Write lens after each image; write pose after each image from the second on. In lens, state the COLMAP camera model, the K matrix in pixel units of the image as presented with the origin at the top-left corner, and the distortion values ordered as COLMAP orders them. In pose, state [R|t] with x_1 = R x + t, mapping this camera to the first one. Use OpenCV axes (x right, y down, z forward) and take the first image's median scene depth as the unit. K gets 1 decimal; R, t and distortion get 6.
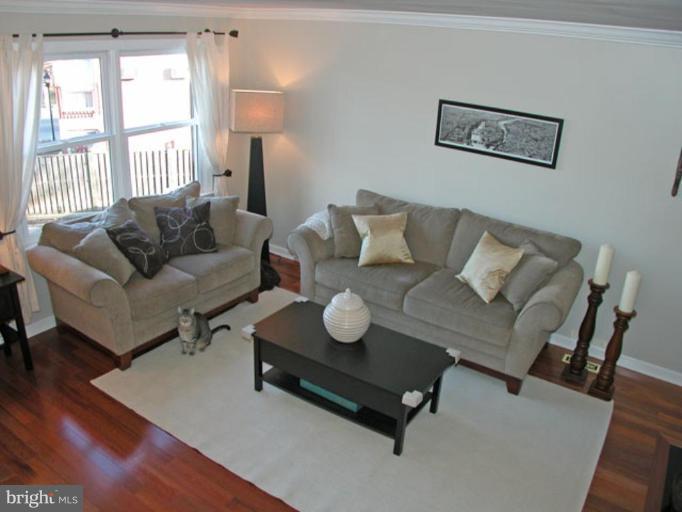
lens RADIAL K [[575.7, 0, 338.5], [0, 575.7, 254.9], [0, 0, 1]] dist [-0.191117, 0.071519]
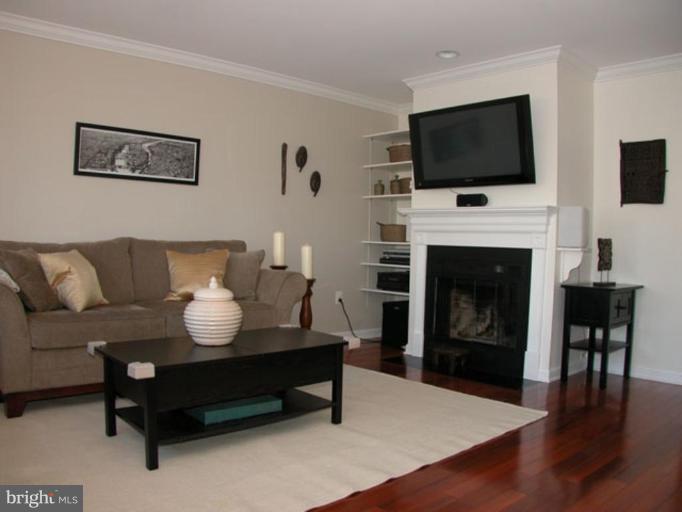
lens RADIAL K [[575.7, 0, 341.1], [0, 575.7, 256.2], [0, 0, 1]] dist [-0.191117, 0.071519]
pose [[0.253298, -0.076577, 0.964353, -0.581067], [0.352764, 0.935532, -0.018370, 0.087485], [-0.900776, 0.344842, 0.263982, 0.485984]]
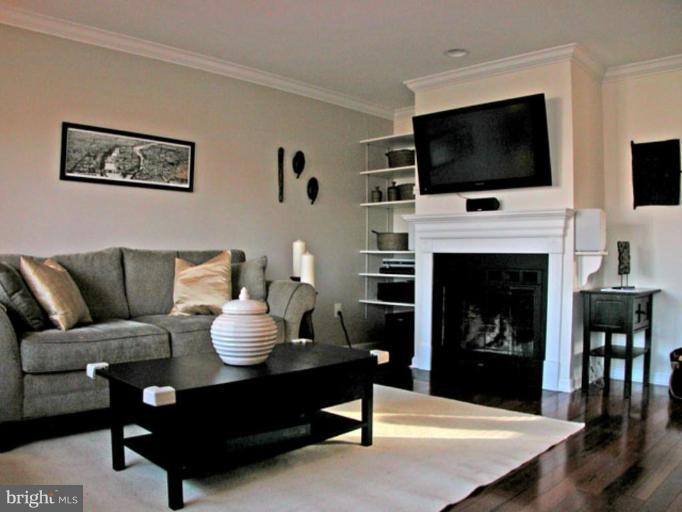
lens RADIAL K [[575.7, 0, 340.4], [0, 575.7, 255.4], [0, 0, 1]] dist [-0.191117, 0.071519]
pose [[0.193541, -0.054921, 0.979554, -0.540035], [0.369353, 0.929054, -0.020887, 0.068501], [-0.908911, 0.365844, 0.200096, 0.569144]]
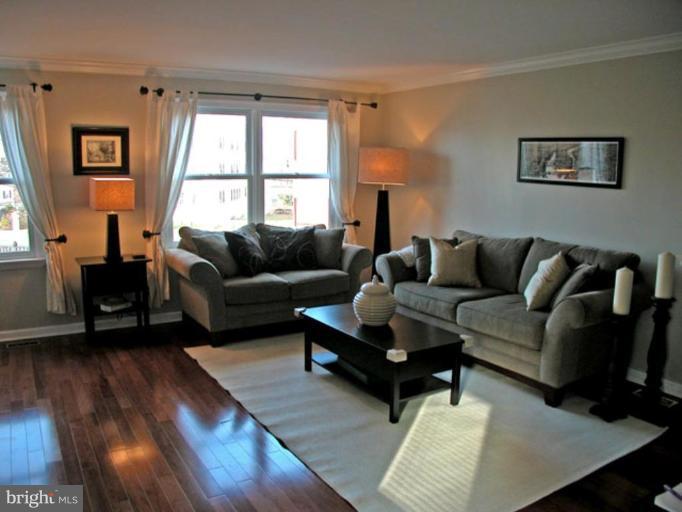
lens RADIAL K [[575.7, 0, 341.3], [0, 575.7, 258.5], [0, 0, 1]] dist [-0.191117, 0.071519]
pose [[0.907899, 0.026255, -0.418366, 0.335606], [-0.125540, 0.969258, -0.211608, 0.221640], [0.399949, 0.244641, 0.883285, -0.021288]]
